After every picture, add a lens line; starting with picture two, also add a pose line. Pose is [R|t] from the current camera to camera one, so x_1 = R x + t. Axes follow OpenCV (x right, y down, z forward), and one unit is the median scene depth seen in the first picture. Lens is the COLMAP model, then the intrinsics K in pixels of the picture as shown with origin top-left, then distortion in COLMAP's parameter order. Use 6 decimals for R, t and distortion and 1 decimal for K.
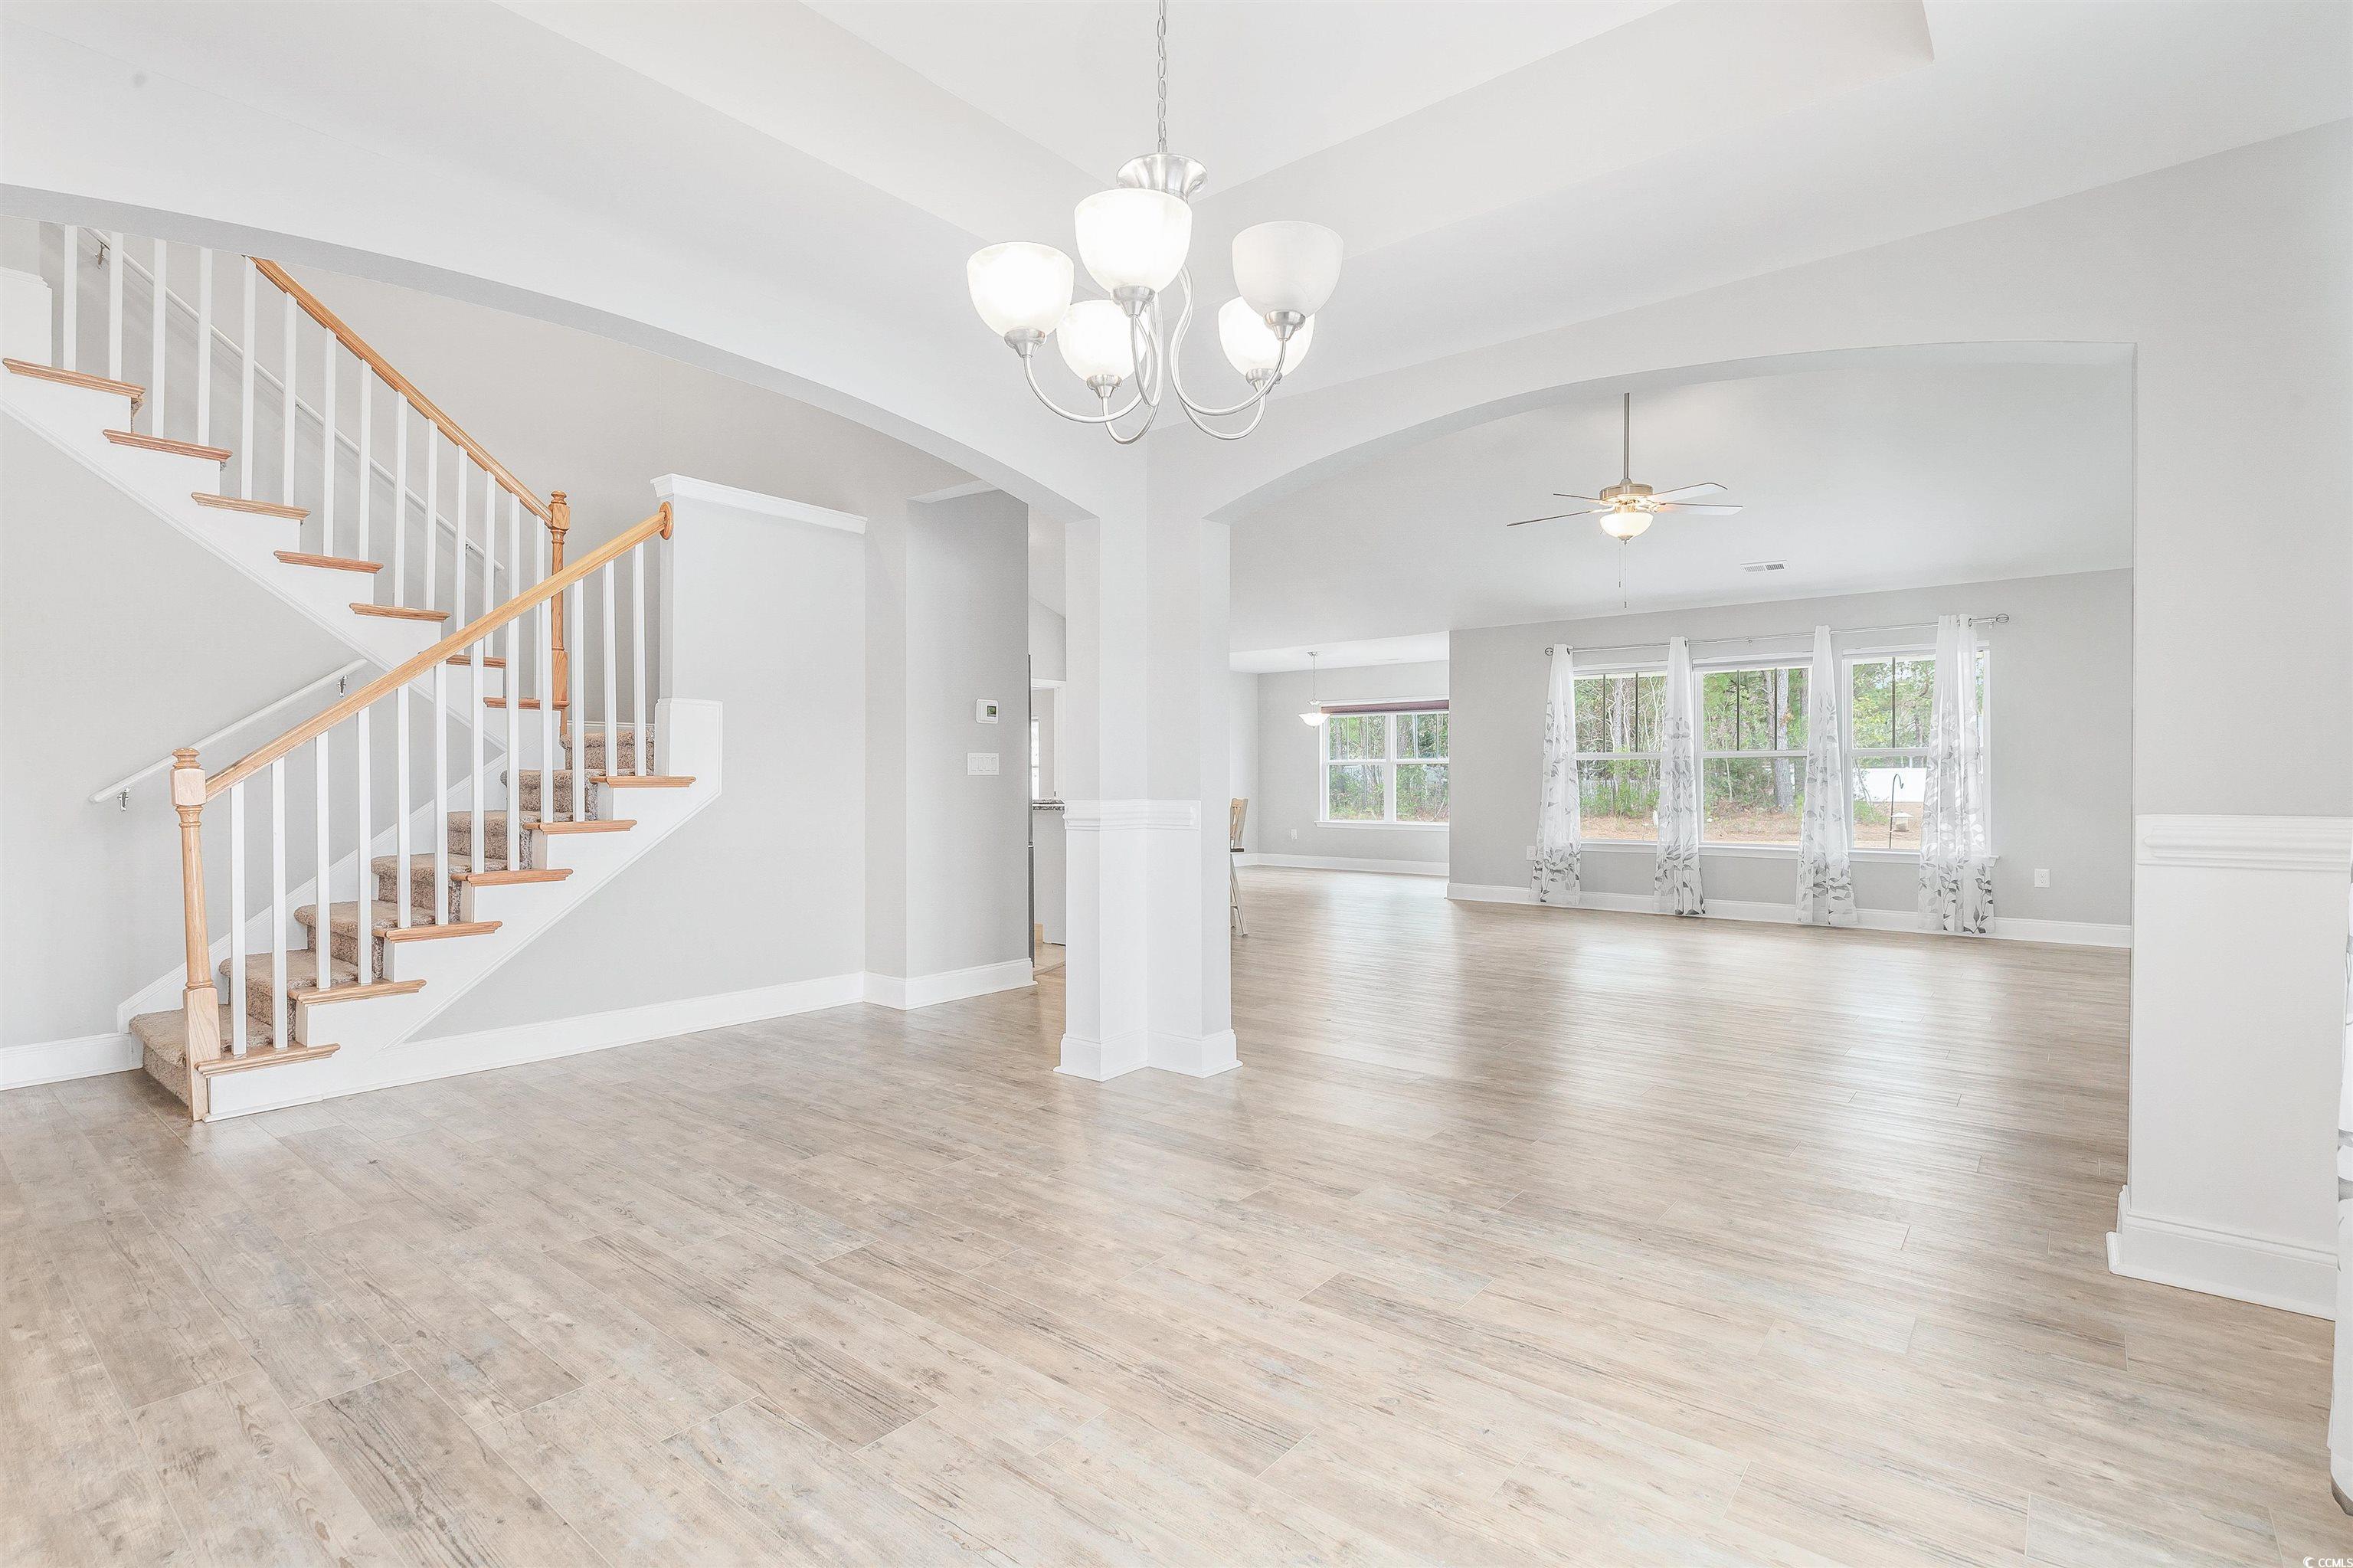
lens RADIAL K [[1128.4, 0, 1179.9], [0, 1128.4, 783.1], [0, 0, 1]] dist [-0.006422, 0.002605]
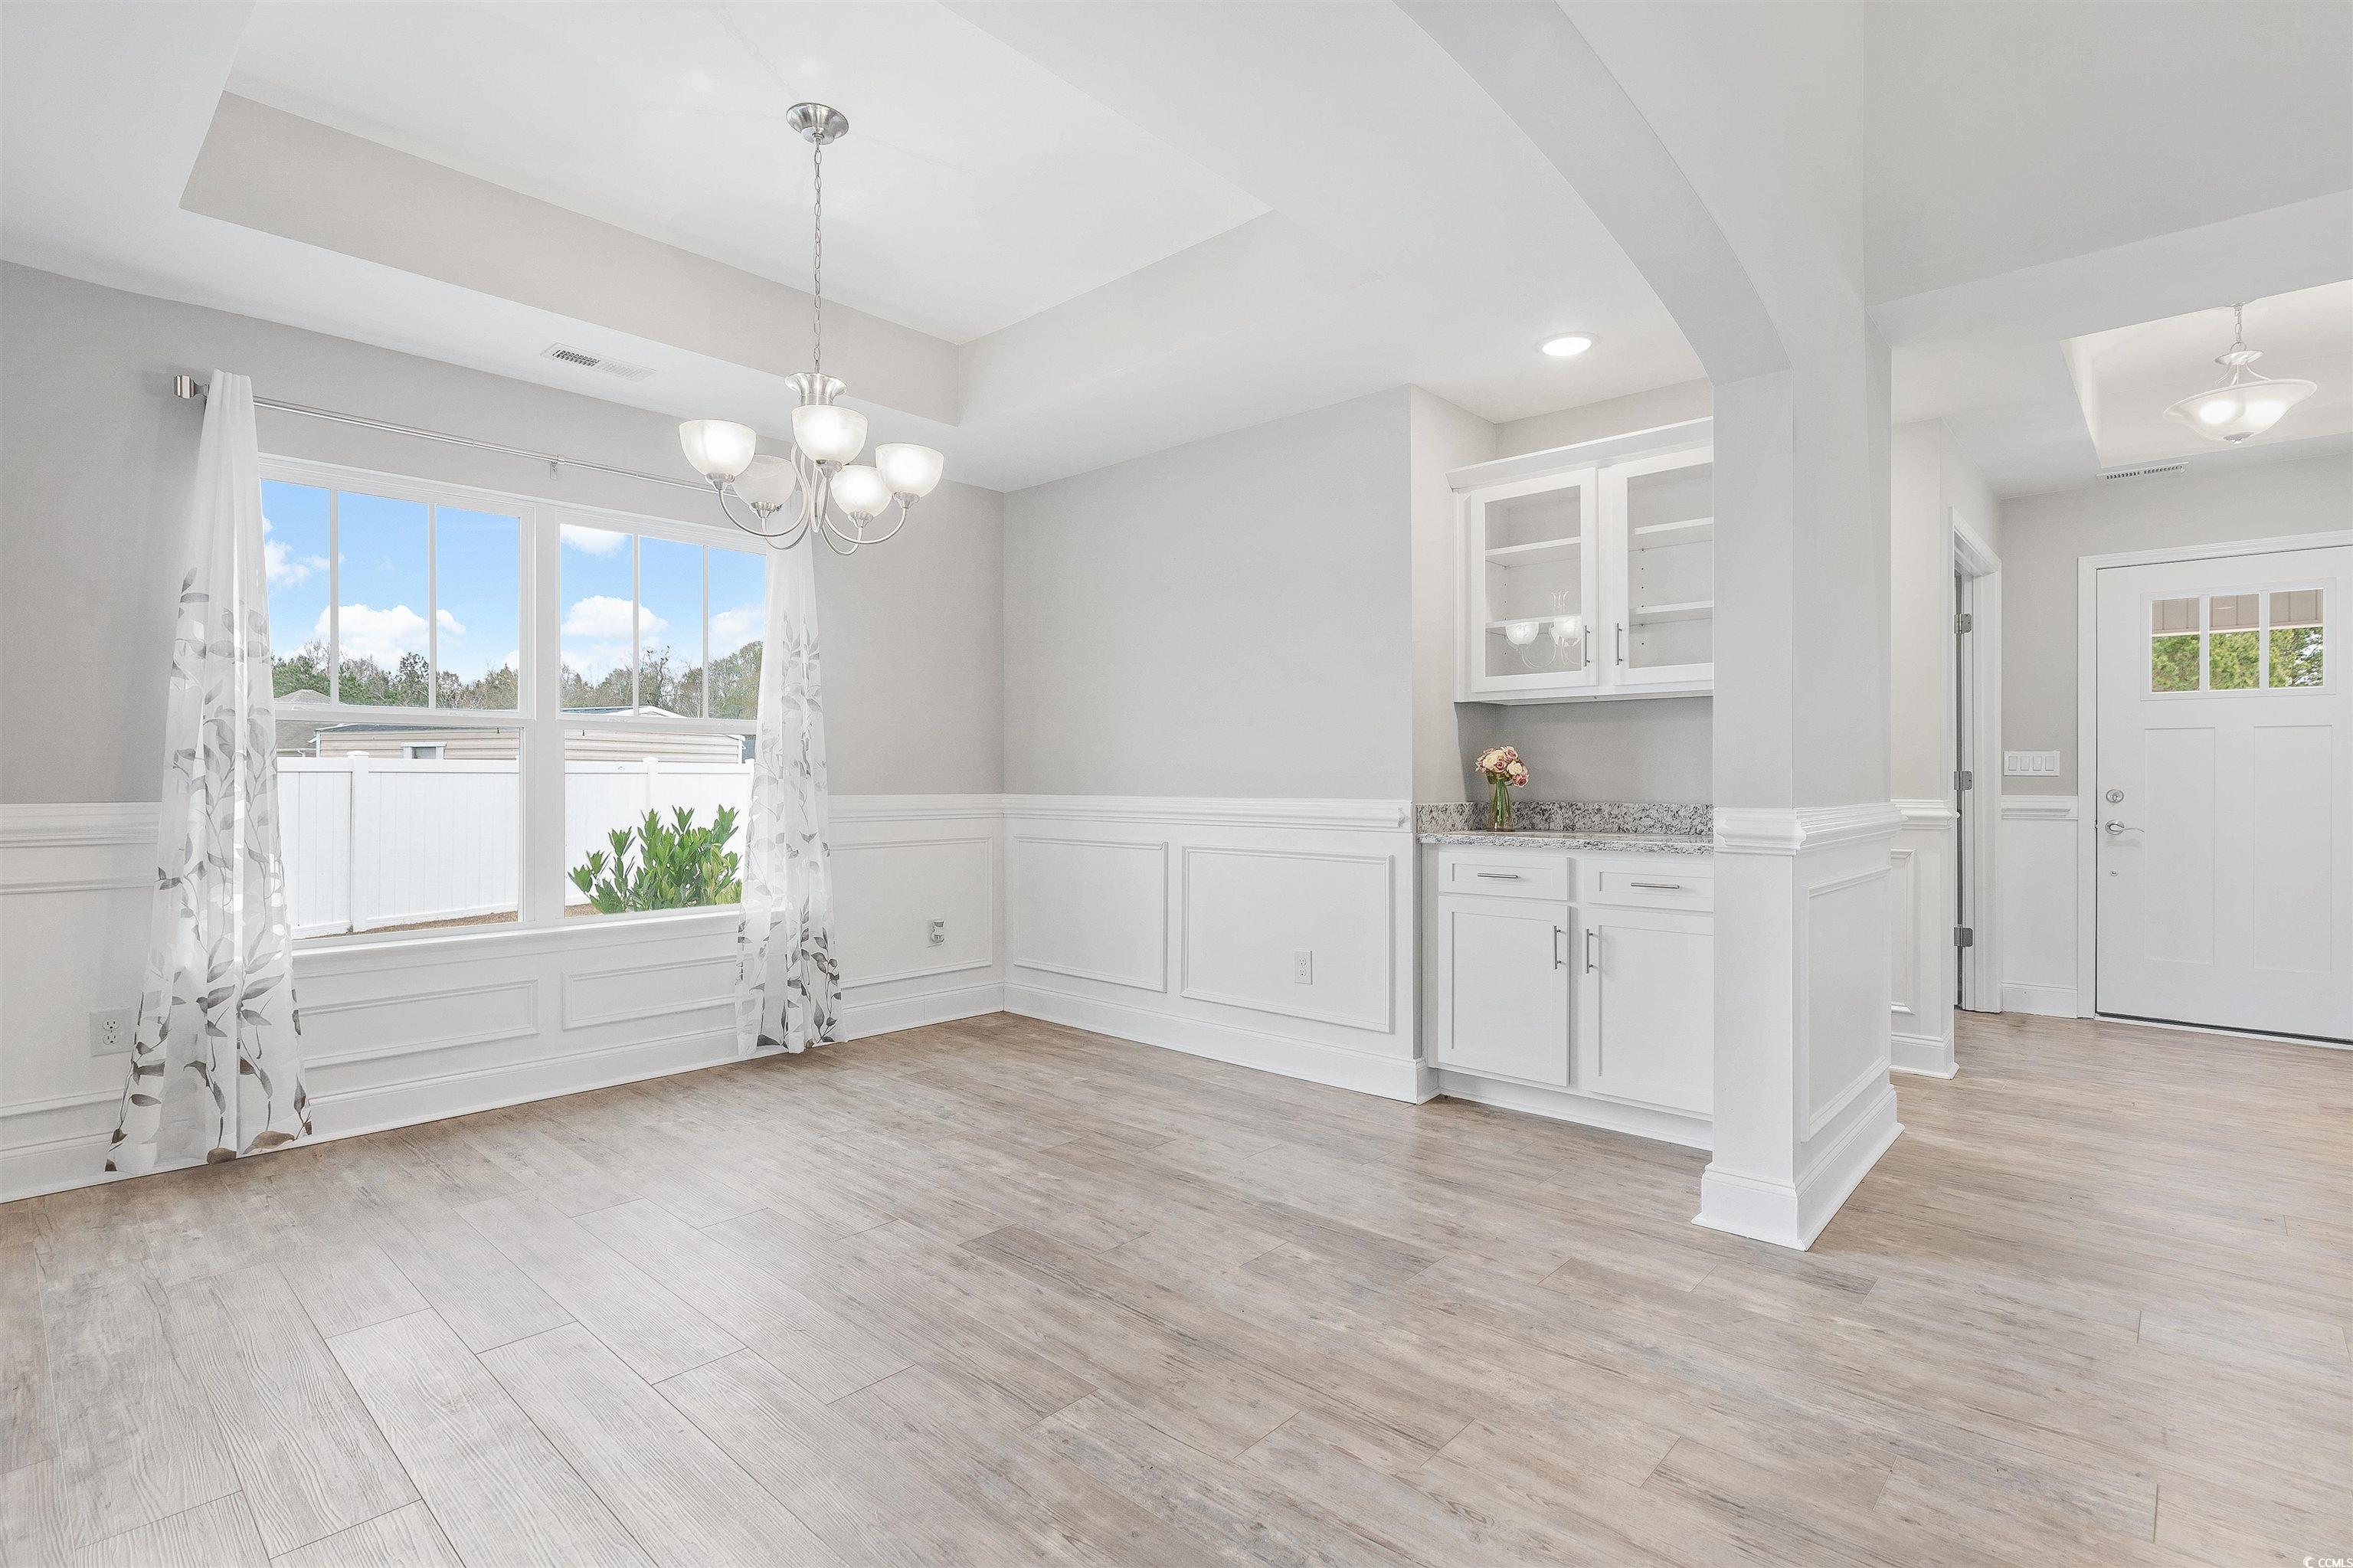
lens RADIAL K [[1128.4, 0, 1180.8], [0, 1128.4, 774.0], [0, 0, 1]] dist [-0.006422, 0.002605]
pose [[-0.998224, 0.001518, 0.059556, -0.151349], [0.001566, 0.999998, 0.000752, -0.001081], [-0.059555, 0.000844, -0.998225, 0.627720]]
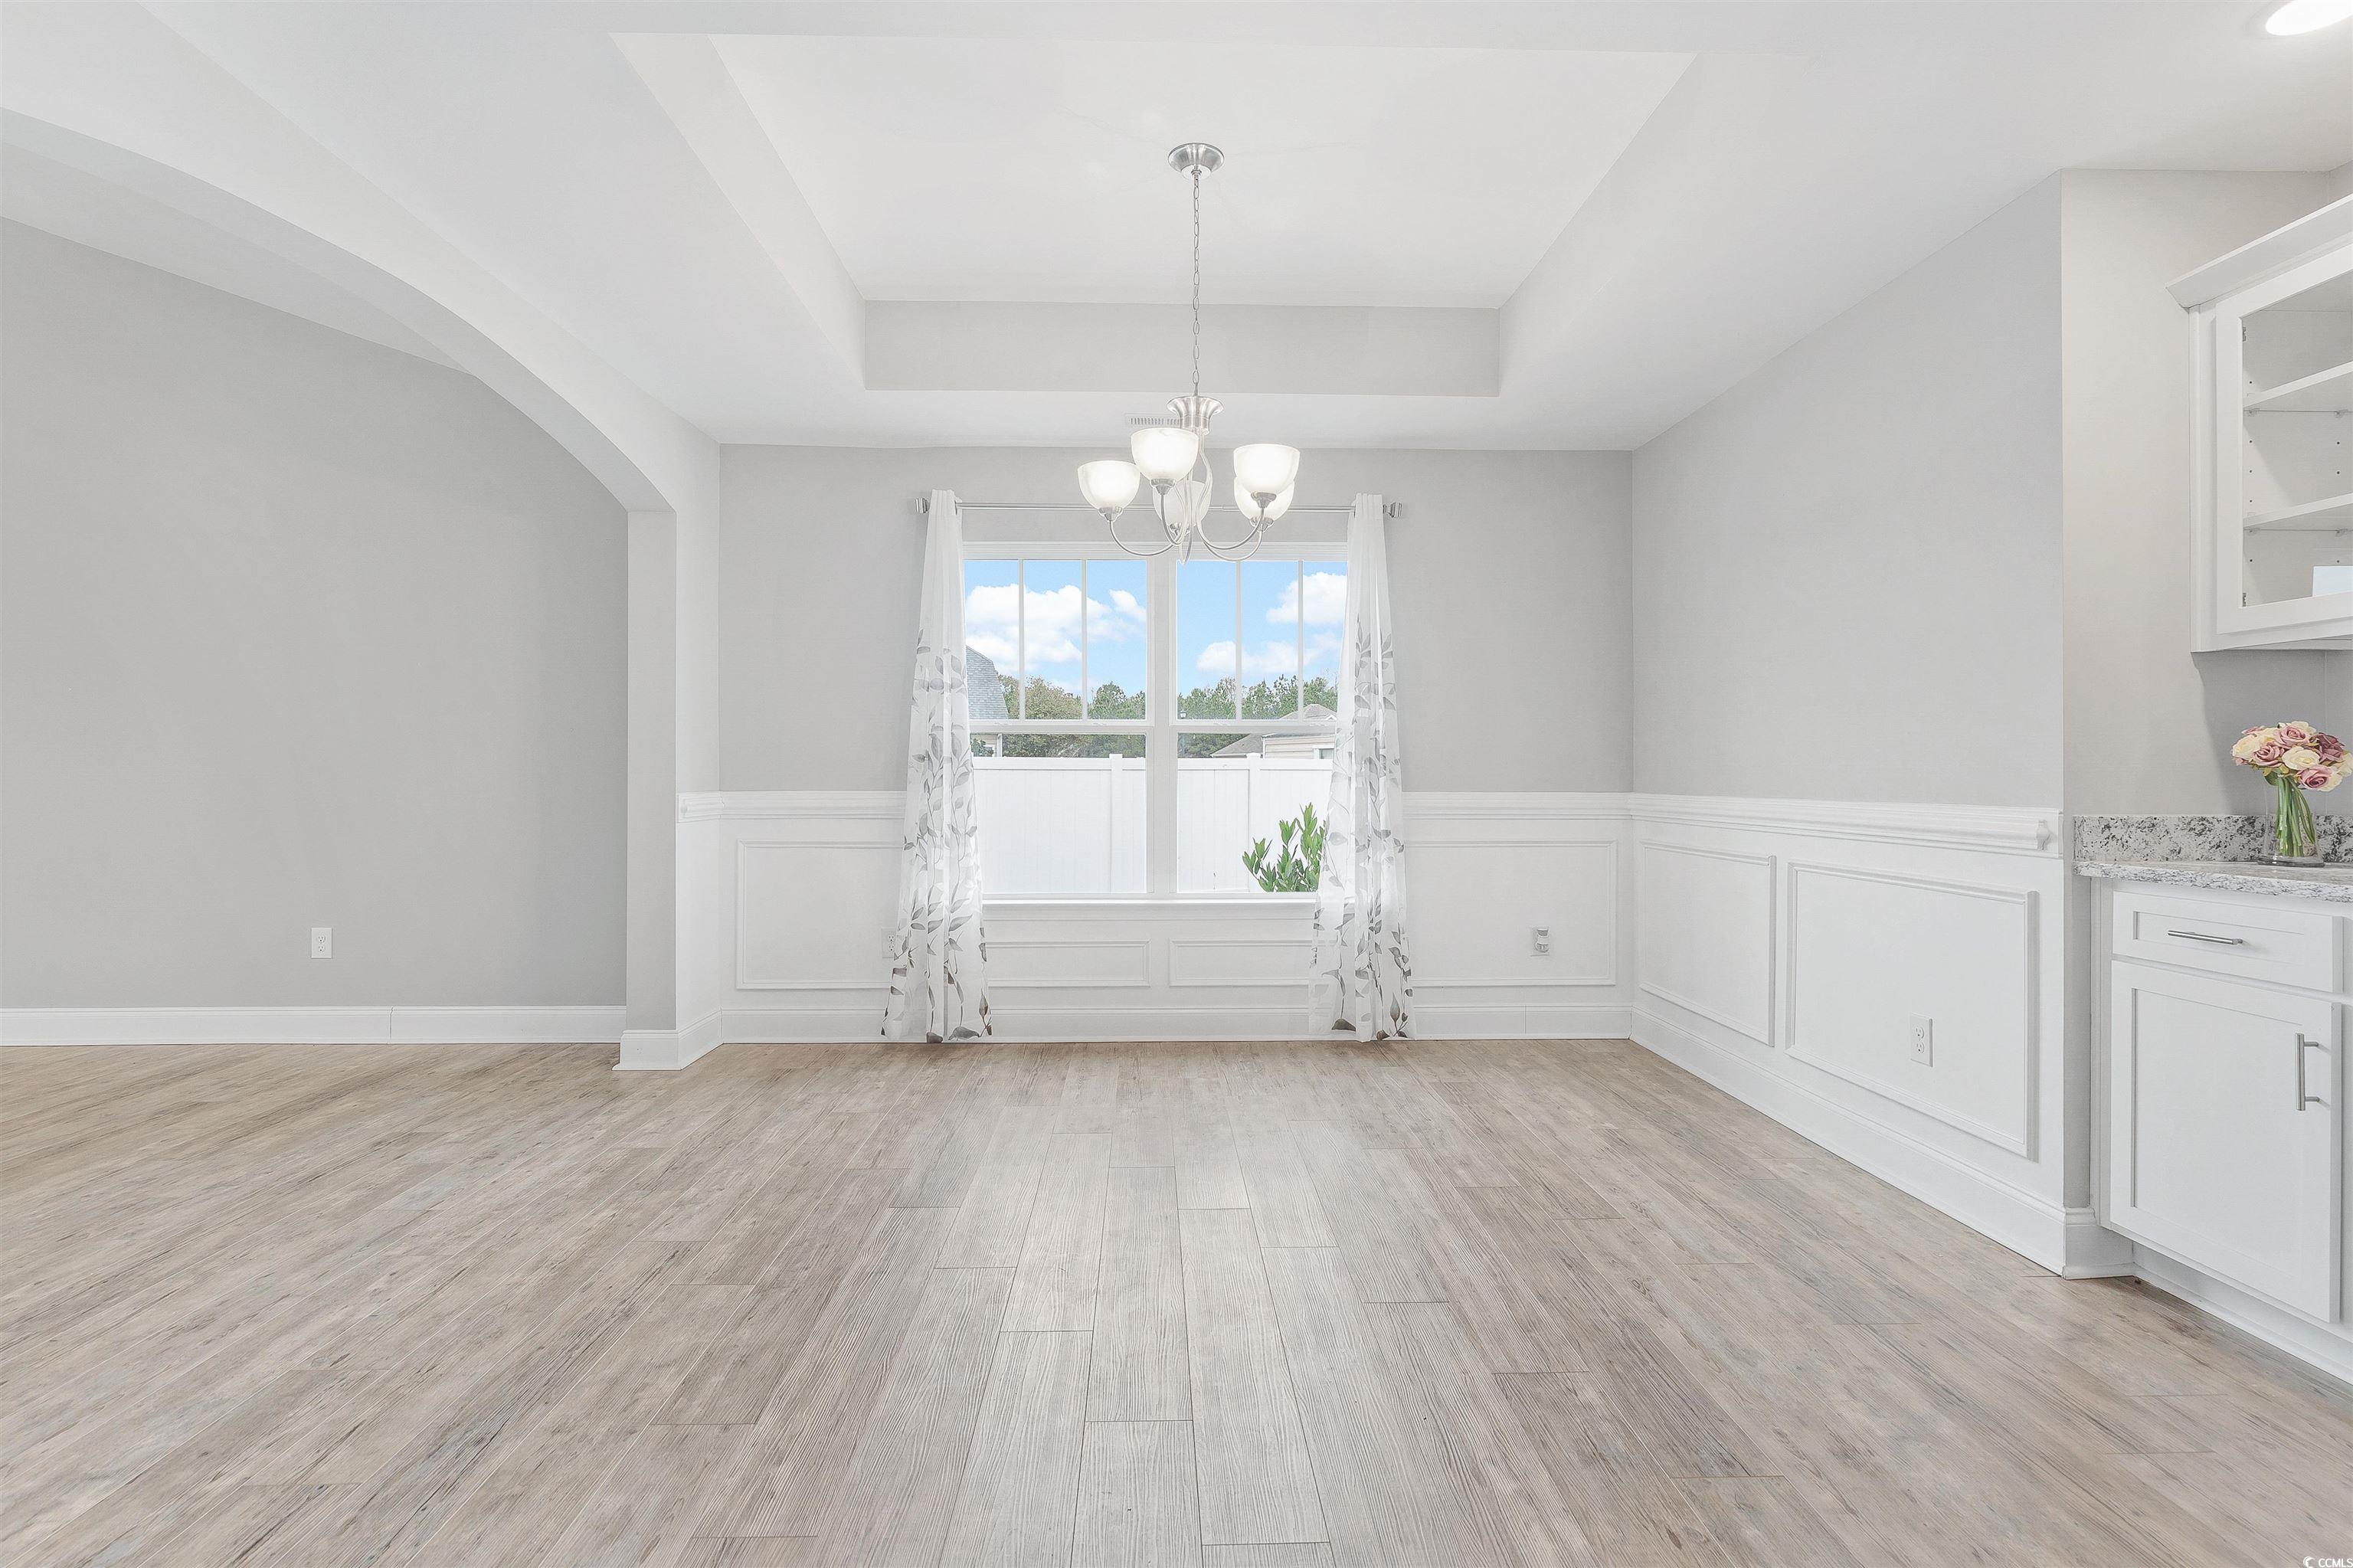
lens RADIAL K [[1128.4, 0, 1169.3], [0, 1128.4, 776.4], [0, 0, 1]] dist [-0.006422, 0.002605]
pose [[-0.649154, -0.000014, 0.760657, -0.310589], [0.003303, 0.999991, 0.002838, -0.000077], [-0.760650, 0.004355, -0.649147, 0.524858]]
